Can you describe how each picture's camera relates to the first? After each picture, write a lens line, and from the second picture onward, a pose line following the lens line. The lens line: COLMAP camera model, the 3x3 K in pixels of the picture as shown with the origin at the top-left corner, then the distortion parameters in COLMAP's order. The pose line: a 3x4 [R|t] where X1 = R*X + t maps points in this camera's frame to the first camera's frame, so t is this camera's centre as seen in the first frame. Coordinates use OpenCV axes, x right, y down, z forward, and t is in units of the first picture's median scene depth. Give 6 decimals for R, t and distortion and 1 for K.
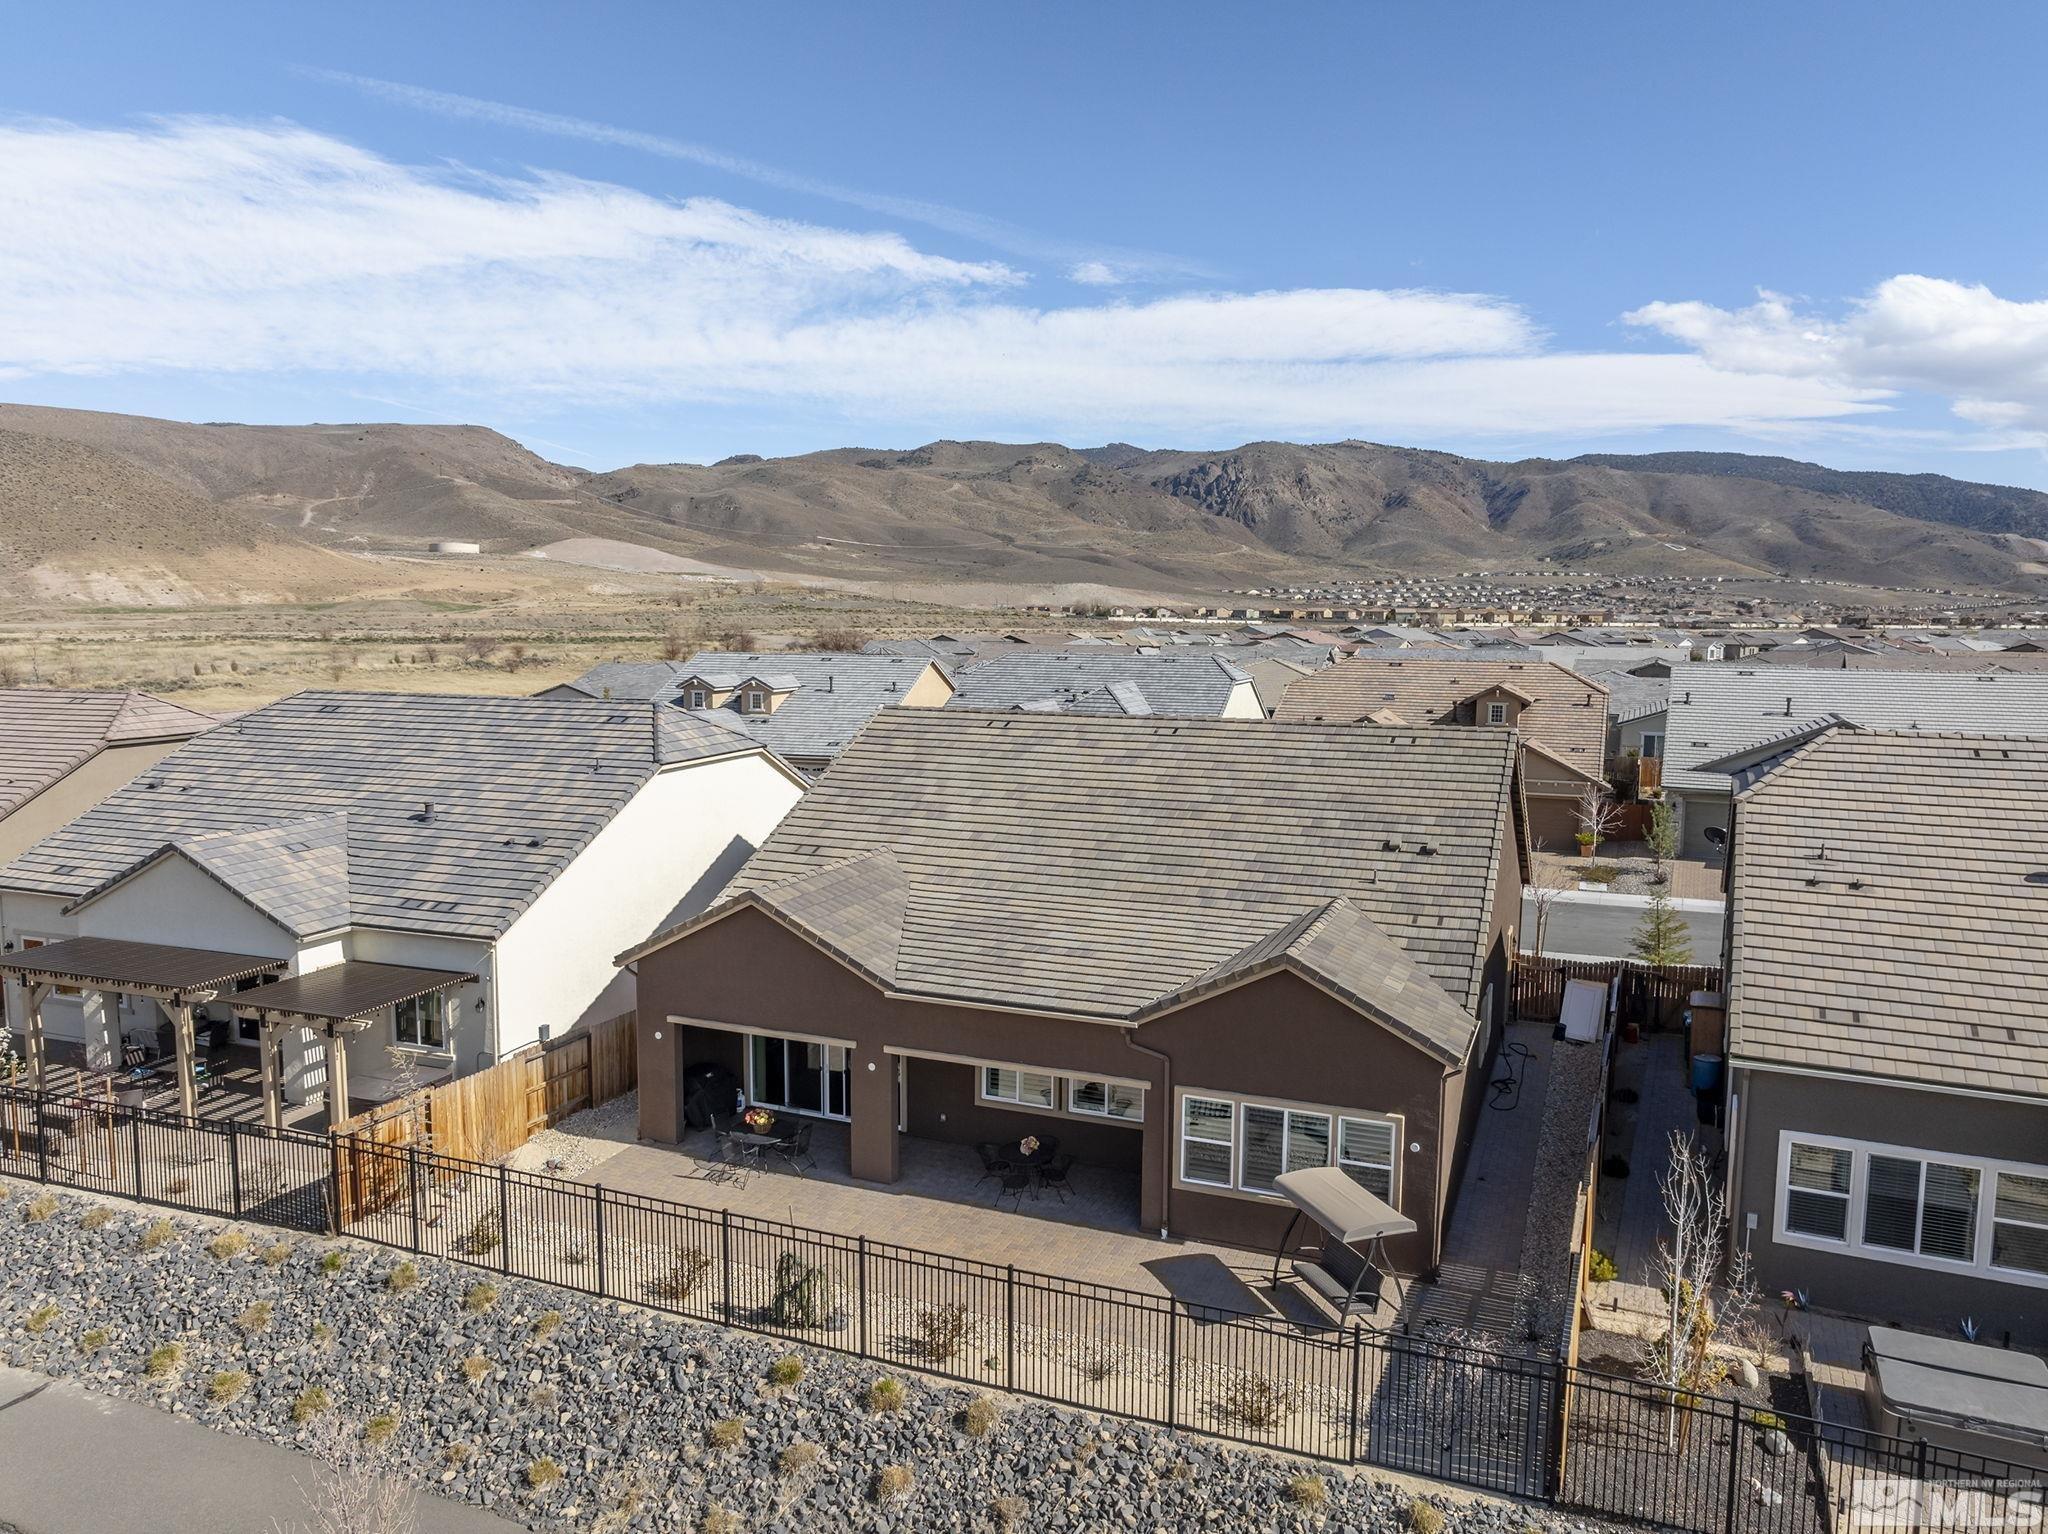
lens RADIAL K [[1436.1, 0, 1027.1], [0, 1436.1, 782.4], [0, 0, 1]] dist [-0.030609, 0.016077]
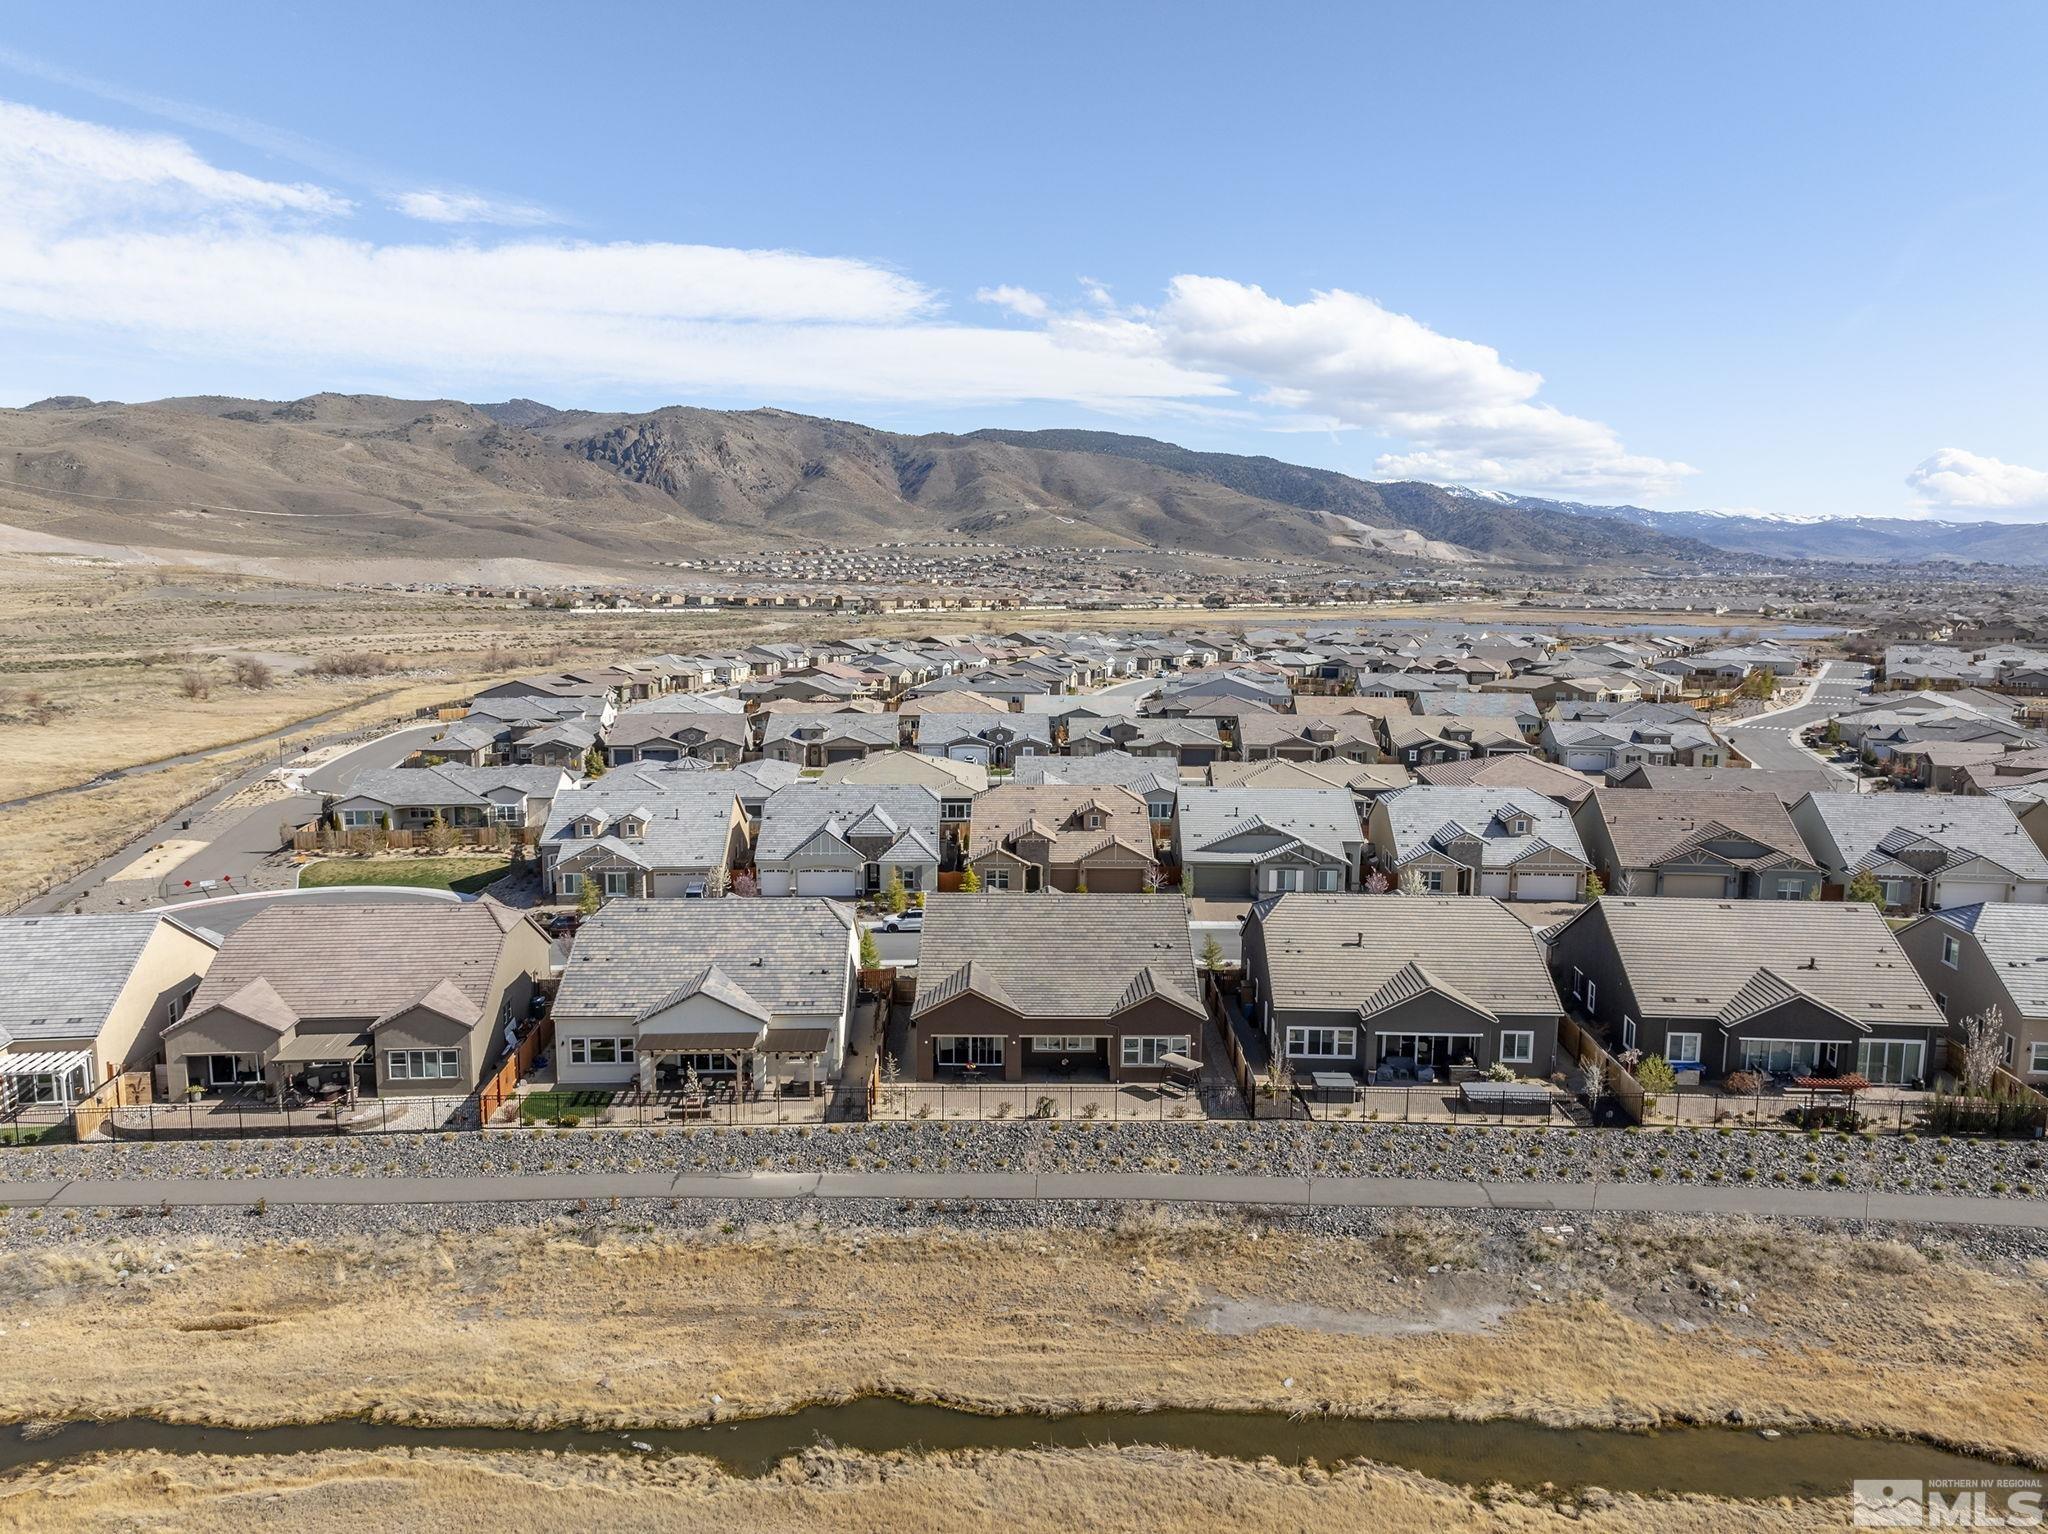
lens RADIAL K [[1436.1, 0, 1019.2], [0, 1436.1, 776.2], [0, 0, 1]] dist [-0.030609, 0.016077]
pose [[0.923450, -0.056192, 0.379582, -0.055187], [0.047159, 0.998340, 0.033061, -0.020731], [-0.380810, -0.012629, 0.924567, -0.080202]]
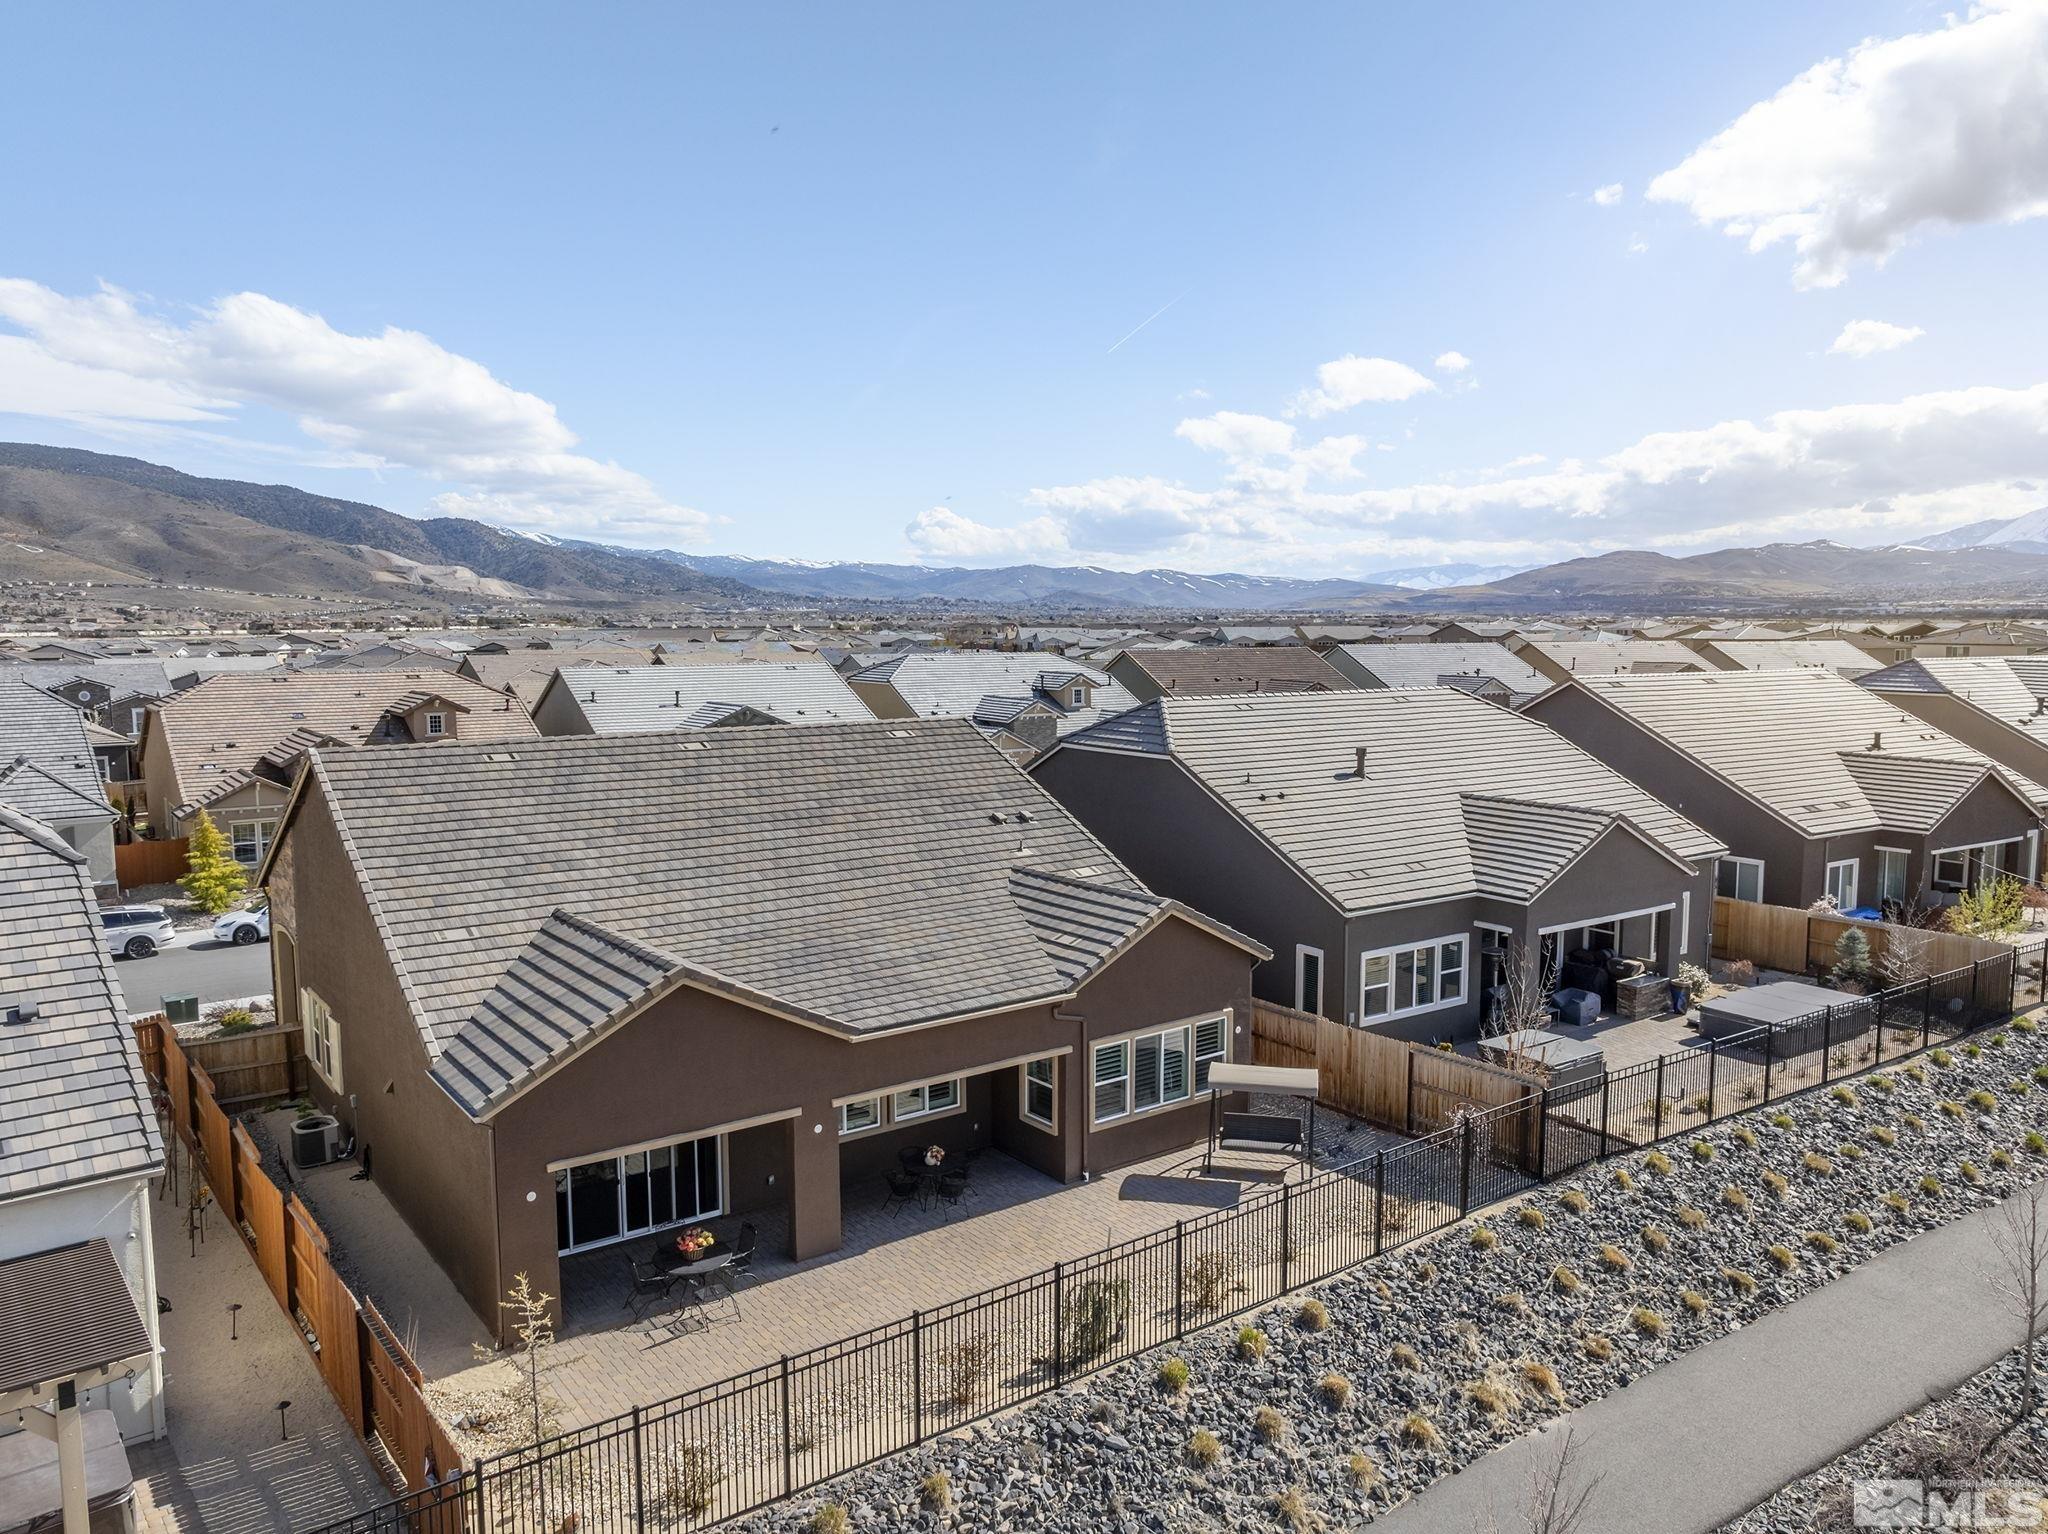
lens RADIAL K [[1436.1, 0, 1017.8], [0, 1436.1, 763.0], [0, 0, 1]] dist [-0.030609, 0.016077]
pose [[0.512139, -0.094001, 0.853743, -0.036721], [0.108805, 0.993086, 0.044074, -0.002600], [-0.851983, 0.070319, 0.518826, 0.018966]]
